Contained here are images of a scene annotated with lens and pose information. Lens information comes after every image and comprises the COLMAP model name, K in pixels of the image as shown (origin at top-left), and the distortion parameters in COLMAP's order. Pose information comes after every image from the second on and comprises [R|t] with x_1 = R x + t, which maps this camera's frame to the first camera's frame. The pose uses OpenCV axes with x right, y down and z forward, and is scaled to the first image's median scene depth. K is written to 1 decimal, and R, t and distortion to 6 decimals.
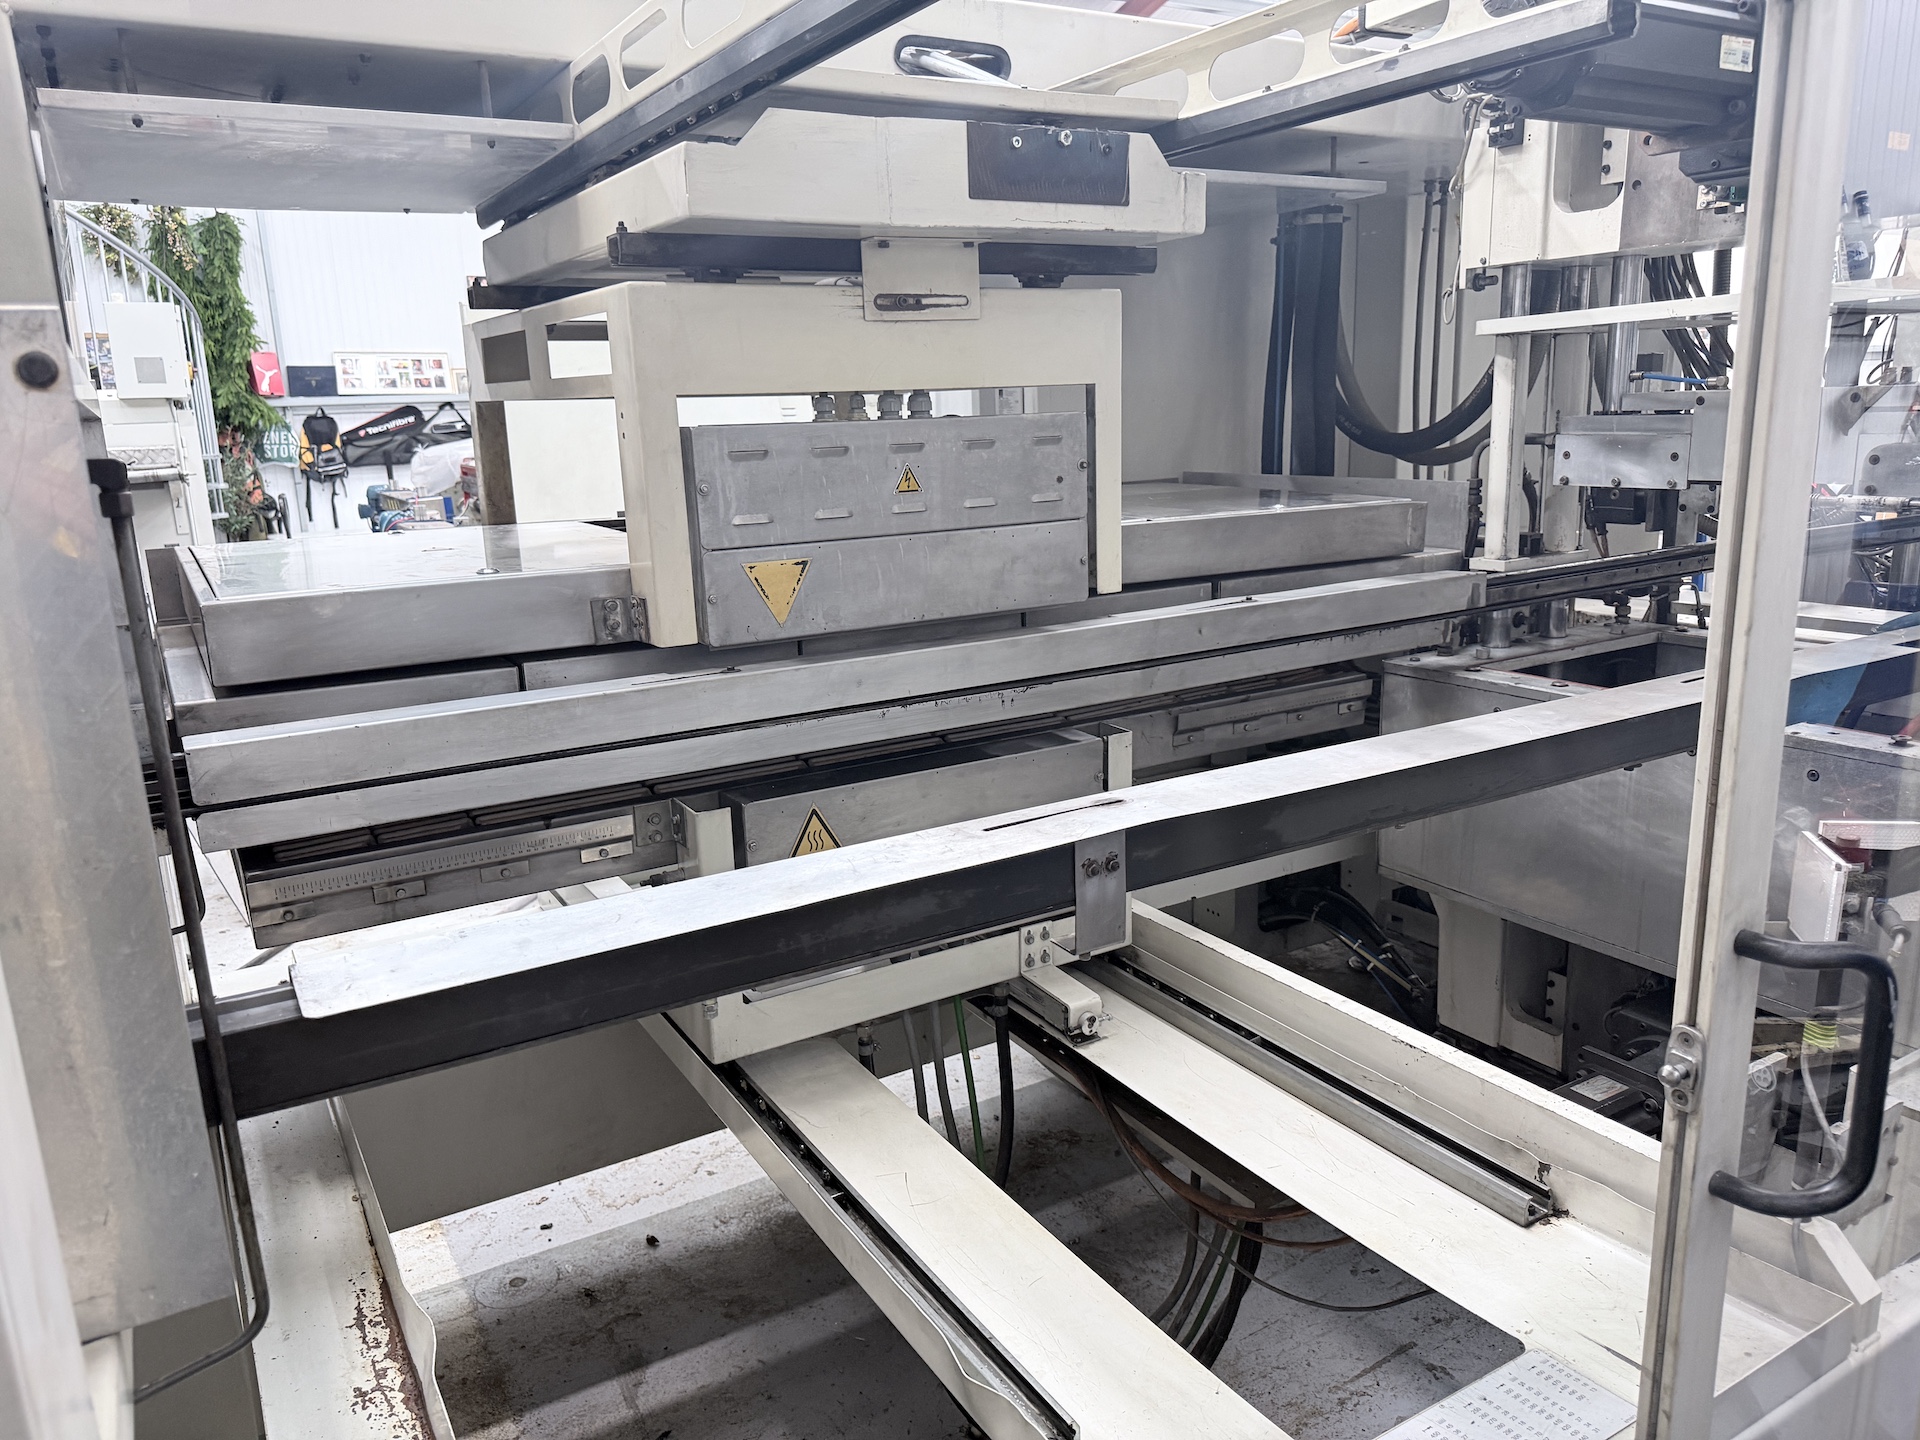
lens RADIAL K [[1364.7, 0, 961.1], [0, 1364.7, 729.5], [0, 0, 1]] dist [0.011758, 0.000344]
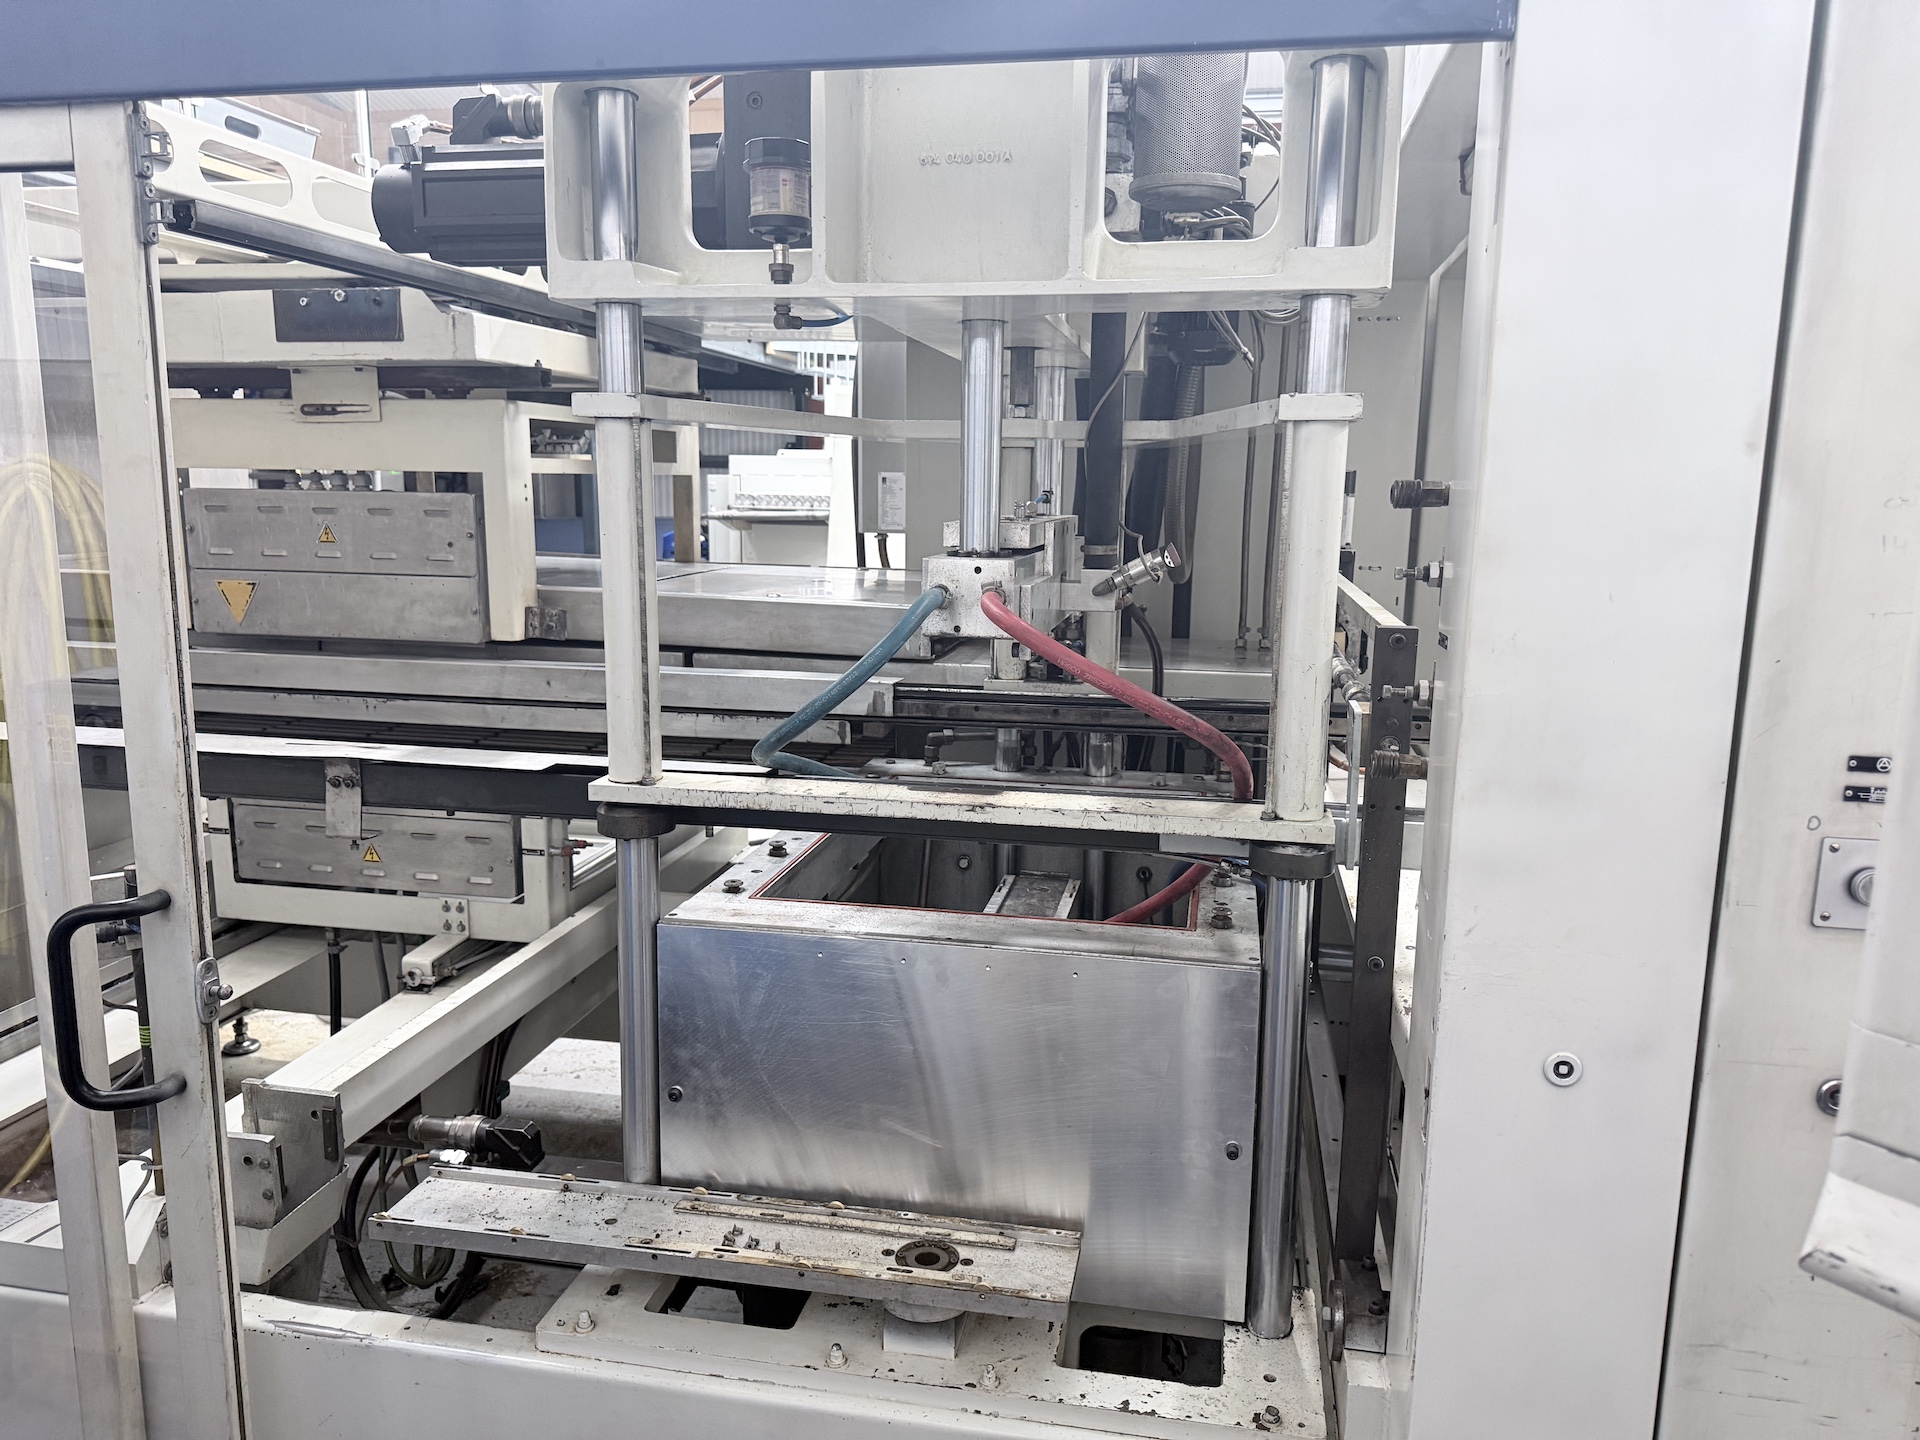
lens RADIAL K [[1364.7, 0, 960.1], [0, 1364.7, 675.5], [0, 0, 1]] dist [0.011758, 0.000344]
pose [[0.743075, 0.140727, -0.654244, 1.320417], [-0.196601, 0.980405, -0.012412, -0.145219], [0.639677, 0.137848, 0.756182, 0.364669]]
